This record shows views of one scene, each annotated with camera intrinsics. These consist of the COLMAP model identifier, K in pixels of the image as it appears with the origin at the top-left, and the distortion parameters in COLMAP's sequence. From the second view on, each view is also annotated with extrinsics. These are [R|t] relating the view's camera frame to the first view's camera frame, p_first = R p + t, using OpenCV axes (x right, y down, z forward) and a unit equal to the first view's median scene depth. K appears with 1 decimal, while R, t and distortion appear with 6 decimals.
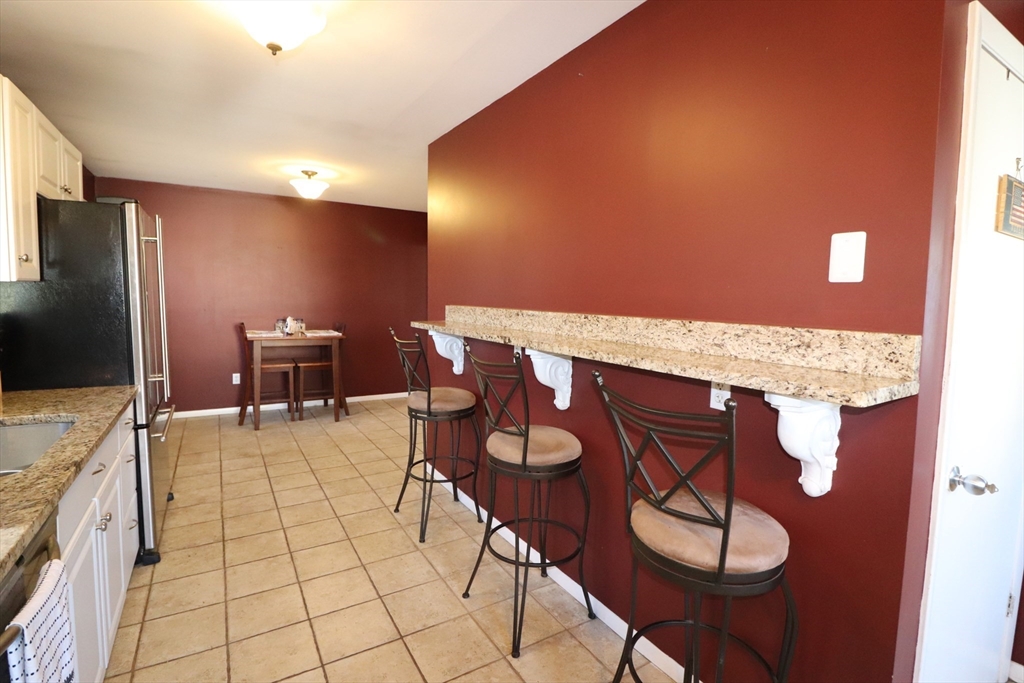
lens RADIAL K [[486.3, 0, 511.7], [0, 486.3, 335.0], [0, 0, 1]] dist [0.000000, -0.012240]
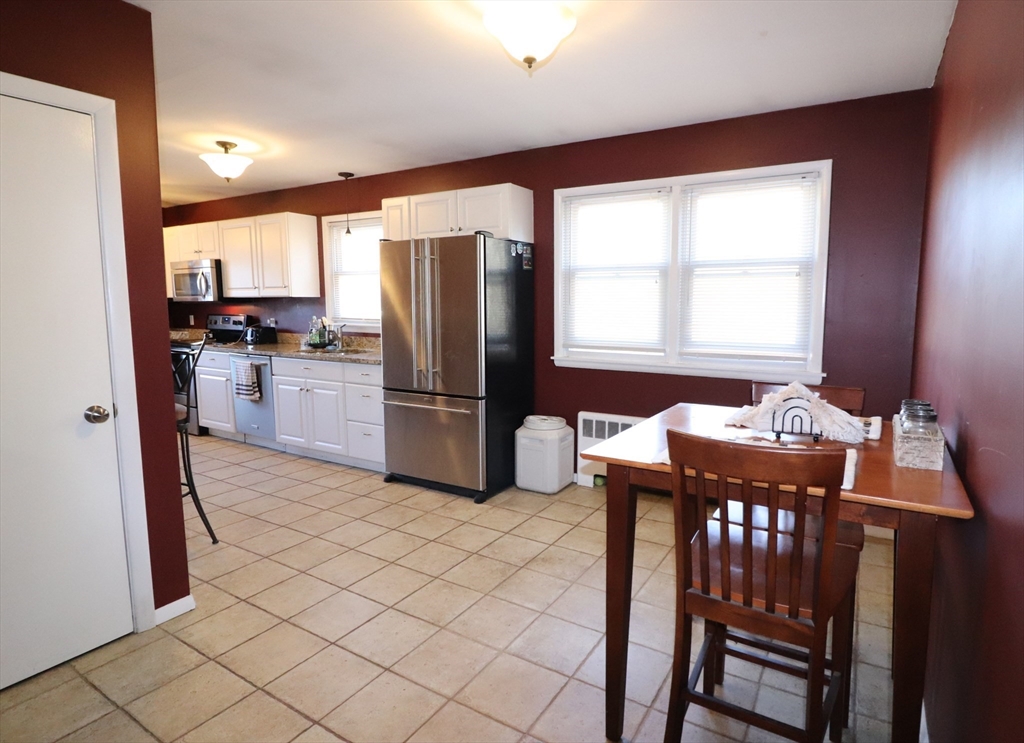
lens RADIAL K [[549.3, 0, 558.6], [0, 549.3, 364.7], [0, 0, 1]] dist [-0.002094, -0.000657]
pose [[-0.872661, 0.040300, -0.486660, -0.424290], [-0.053730, 0.982614, 0.177717, -0.233839], [0.485361, 0.181235, -0.855324, 2.883779]]
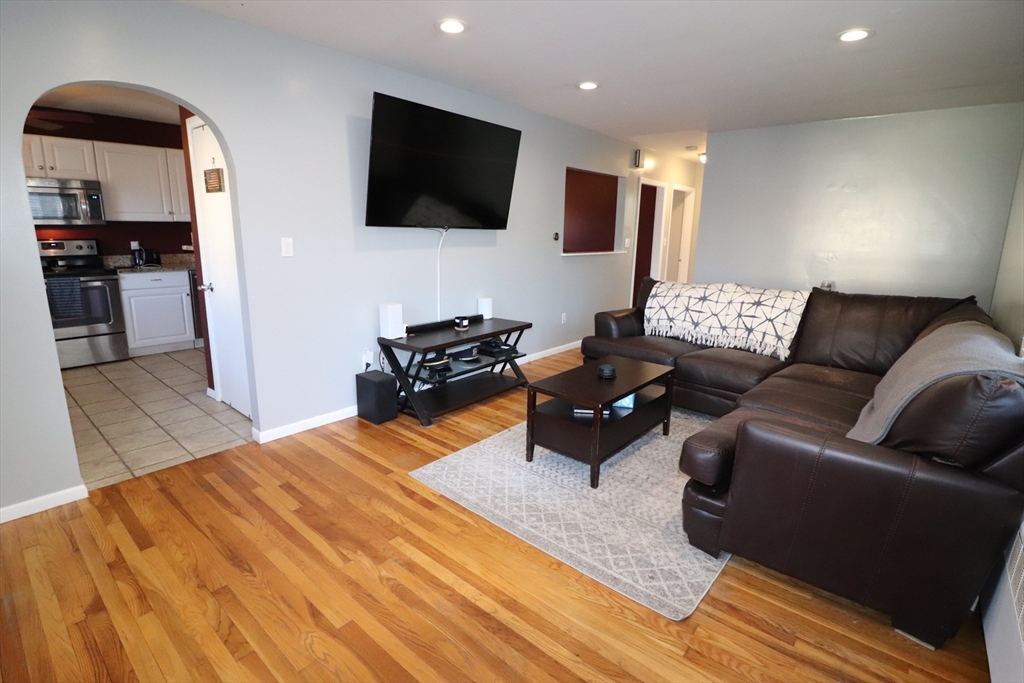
lens RADIAL K [[486.3, 0, 511.7], [0, 486.3, 335.0], [0, 0, 1]] dist [0.000000, -0.012240]
pose [[0.313634, 0.200622, -0.928108, 2.391937], [-0.092669, 0.979226, 0.180356, -0.068452], [0.945011, 0.029441, 0.325710, 1.004380]]
